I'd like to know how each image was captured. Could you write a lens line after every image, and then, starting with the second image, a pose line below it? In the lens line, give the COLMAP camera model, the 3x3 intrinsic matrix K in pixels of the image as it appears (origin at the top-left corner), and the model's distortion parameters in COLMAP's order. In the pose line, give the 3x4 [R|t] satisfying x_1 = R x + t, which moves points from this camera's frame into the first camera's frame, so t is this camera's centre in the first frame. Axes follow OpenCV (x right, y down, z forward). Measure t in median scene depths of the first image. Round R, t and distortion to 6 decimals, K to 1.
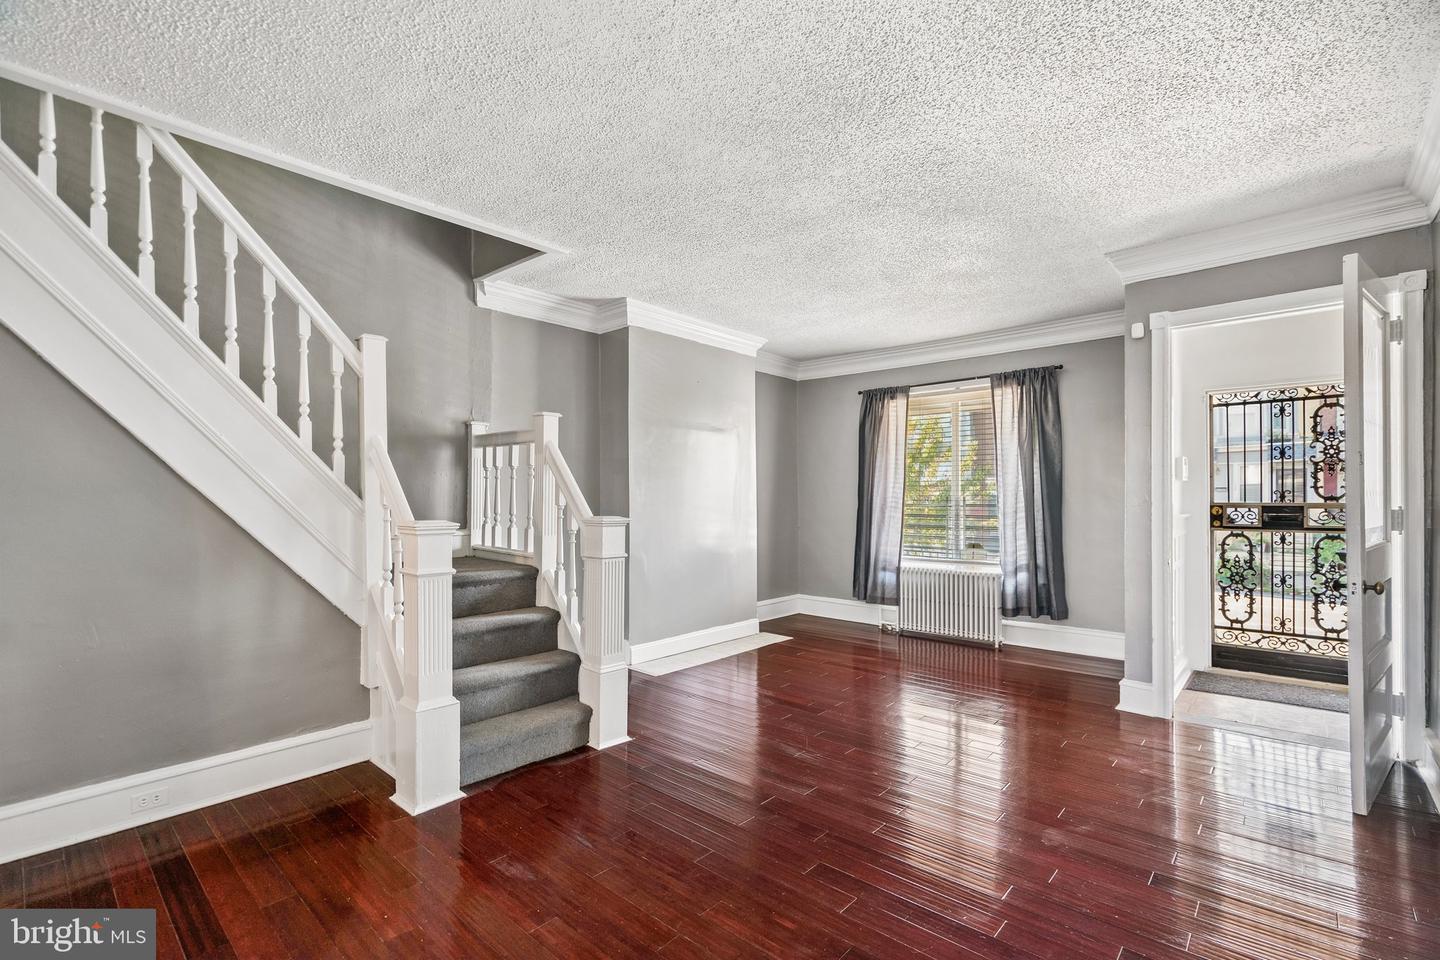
lens RADIAL K [[670.0, 0, 721.7], [0, 670.0, 498.9], [0, 0, 1]] dist [-0.000169, 0.000193]
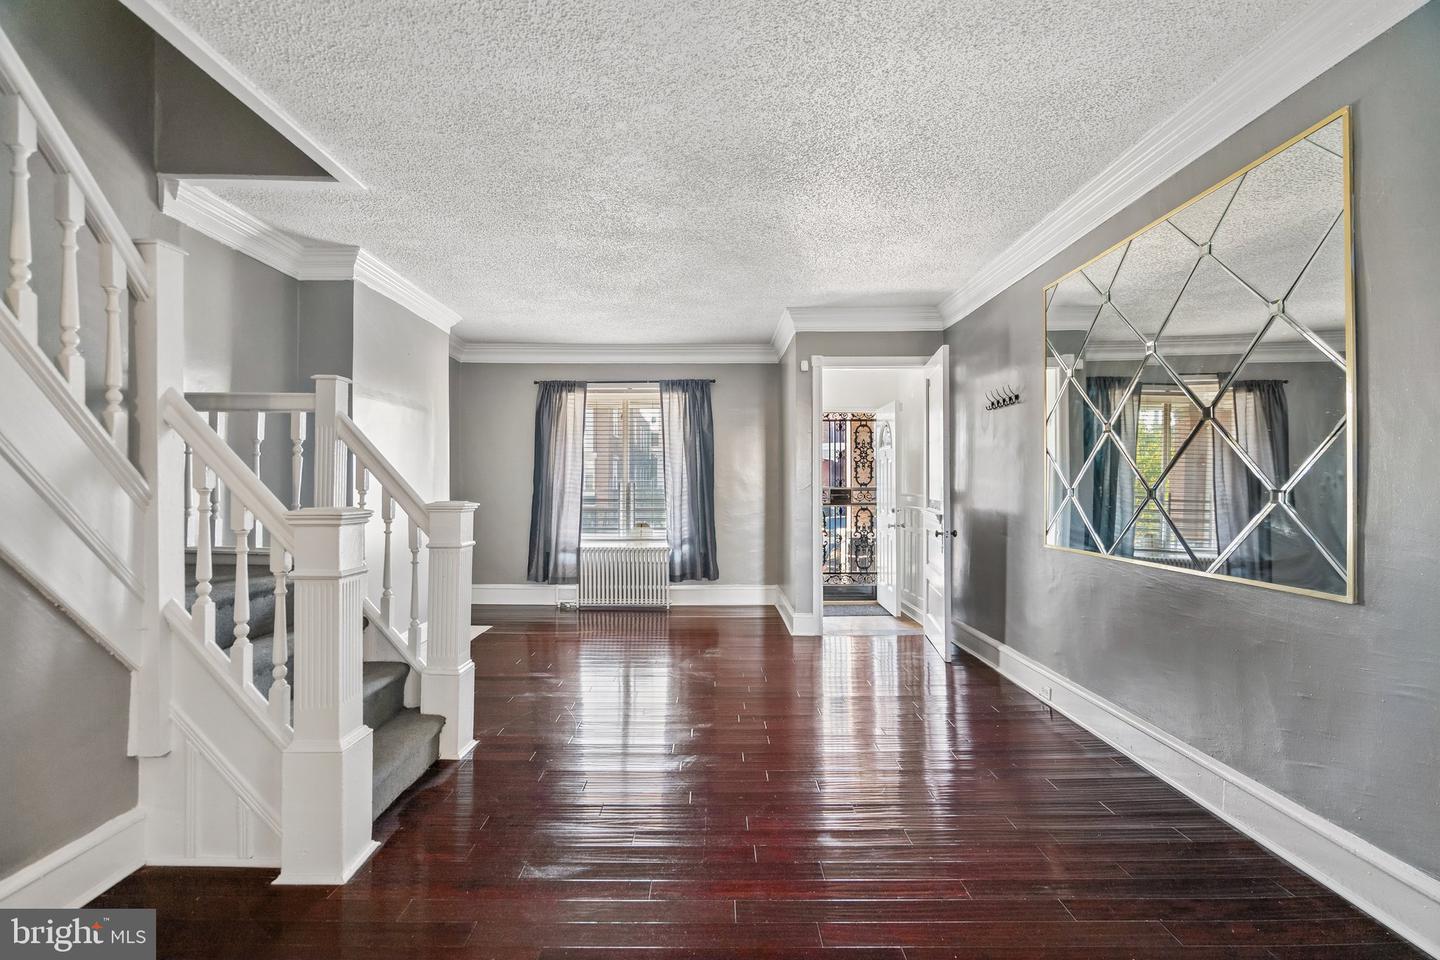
lens RADIAL K [[666.4, 0, 720.0], [0, 666.4, 480.0], [0, 0, 1]] dist [-0.000820, 0.001004]
pose [[0.732346, 0.007505, 0.680891, -0.341270], [0.000817, 0.999929, -0.011900, 0.005761], [-0.680932, 0.009271, 0.732288, 0.063467]]
